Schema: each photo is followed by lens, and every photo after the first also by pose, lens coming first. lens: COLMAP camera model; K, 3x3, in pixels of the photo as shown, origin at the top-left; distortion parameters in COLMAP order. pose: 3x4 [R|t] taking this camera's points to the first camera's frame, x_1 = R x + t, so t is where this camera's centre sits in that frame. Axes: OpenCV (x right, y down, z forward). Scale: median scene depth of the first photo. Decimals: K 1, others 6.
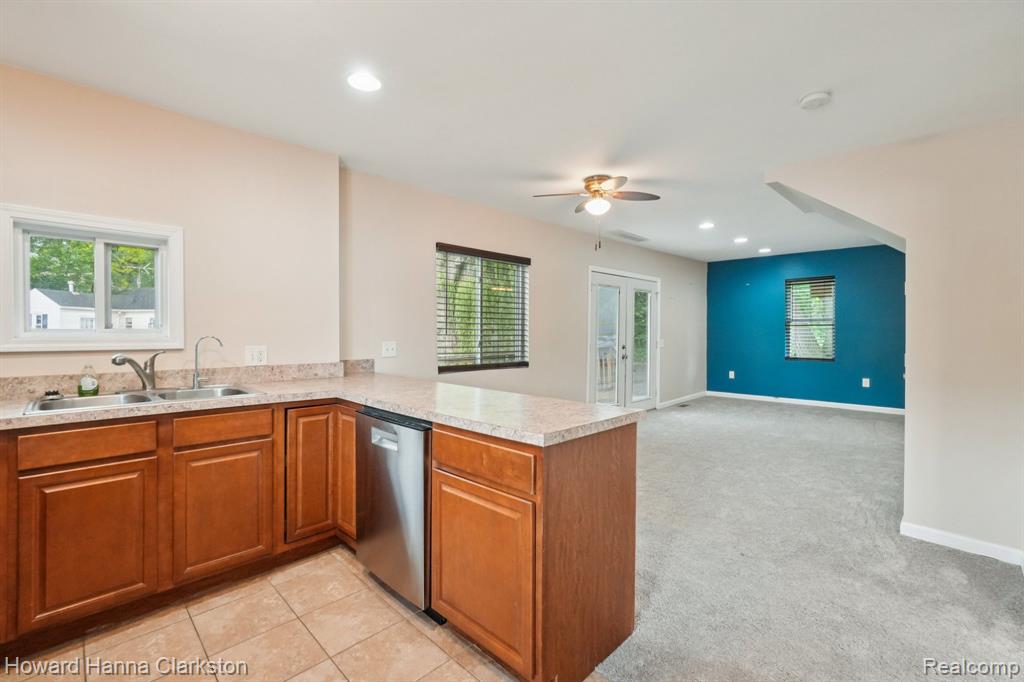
lens RADIAL K [[448.1, 0, 513.4], [0, 448.1, 338.2], [0, 0, 1]] dist [-0.002229, -0.000087]
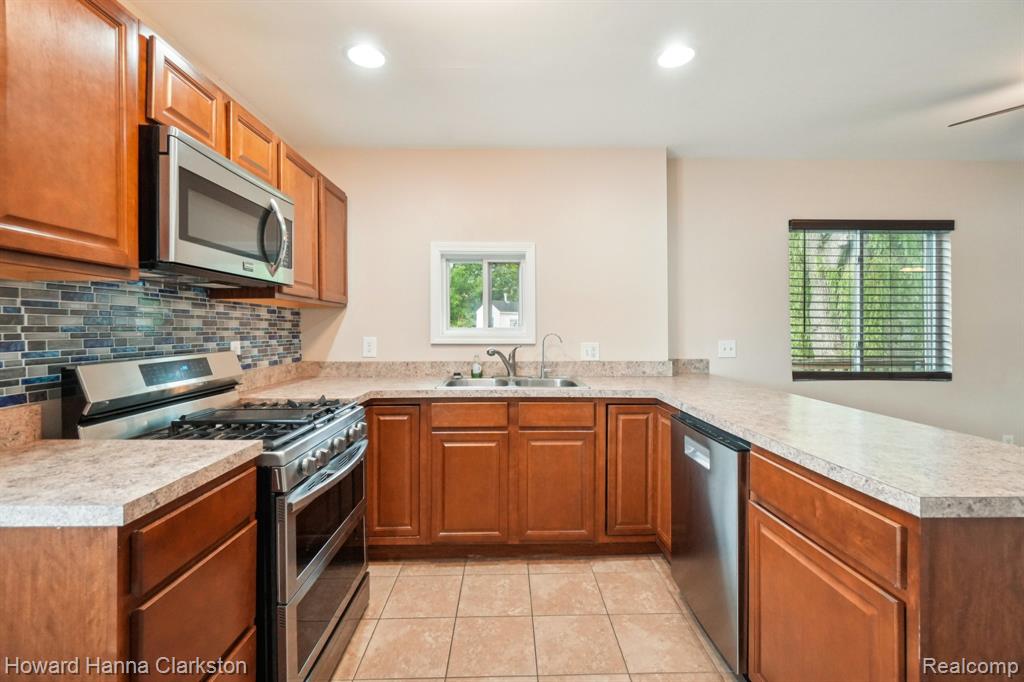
lens RADIAL K [[448.8, 0, 513.2], [0, 448.8, 327.8], [0, 0, 1]] dist [-0.002146, 0.000765]
pose [[0.718039, -0.004722, -0.695987, 0.059693], [-0.007018, 0.999877, -0.014023, -0.002563], [0.695967, 0.014954, 0.717918, 0.105167]]
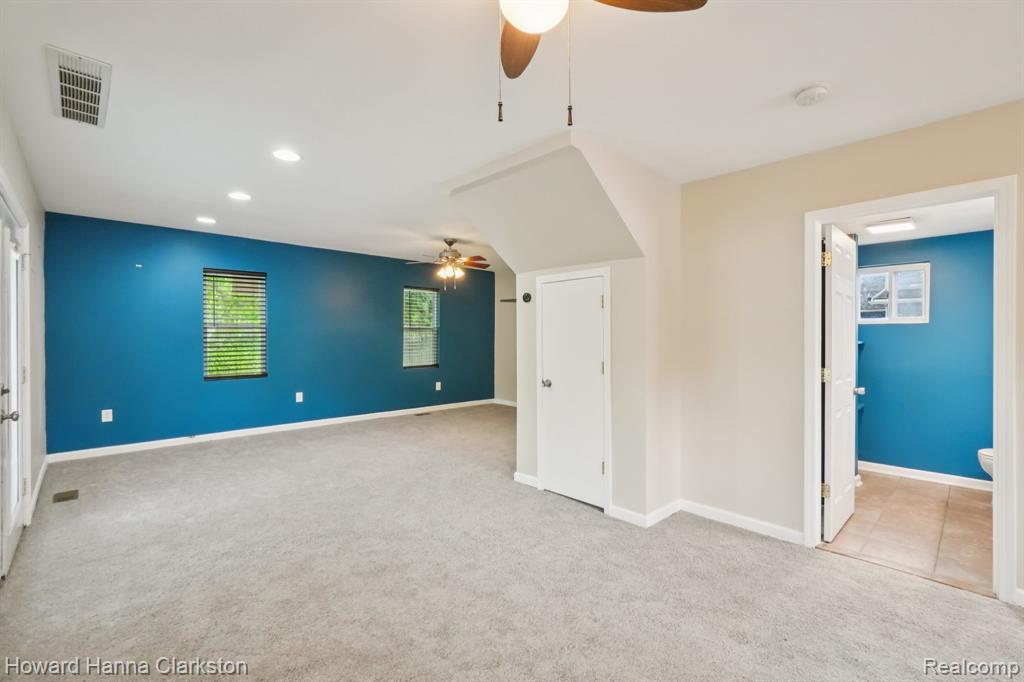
lens RADIAL K [[448.1, 0, 513.4], [0, 448.1, 338.2], [0, 0, 1]] dist [-0.002229, -0.000087]
pose [[0.020648, -0.002832, 0.999783, -0.285079], [0.015870, 0.999871, 0.002504, -0.040817], [-0.999661, 0.015815, 0.020690, 1.537119]]
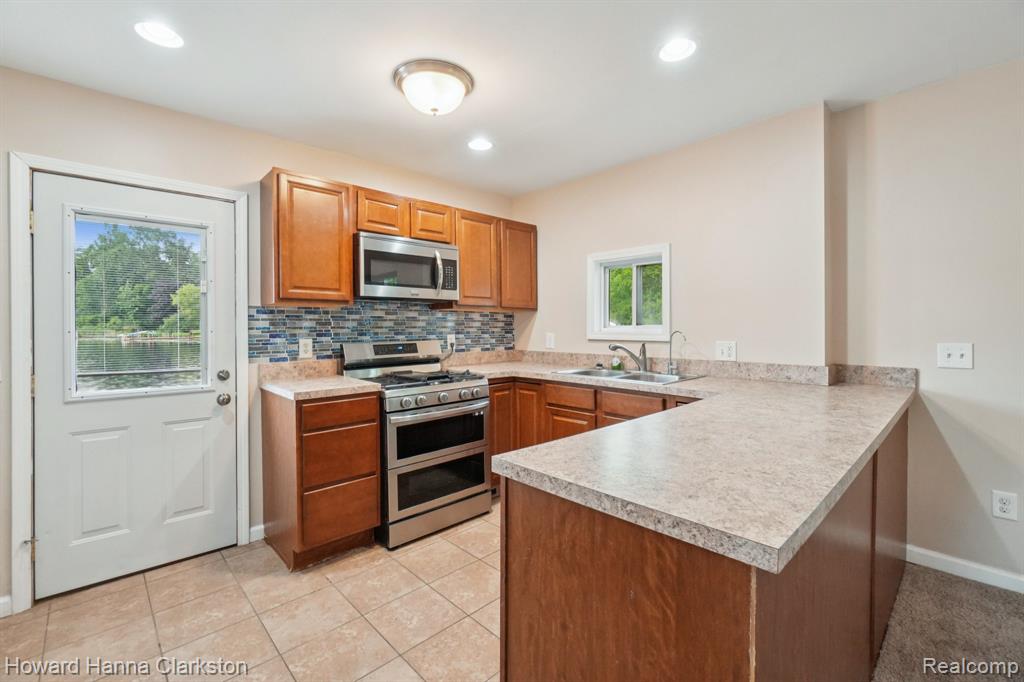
lens RADIAL K [[441.6, 0, 514.6], [0, 441.6, 338.4], [0, 0, 1]] dist [-0.002073, 0.000219]
pose [[-0.023575, 0.025165, -0.999405, 0.533127], [-0.010882, 0.999617, 0.025427, -0.012118], [0.999663, 0.011475, -0.023292, 0.655251]]
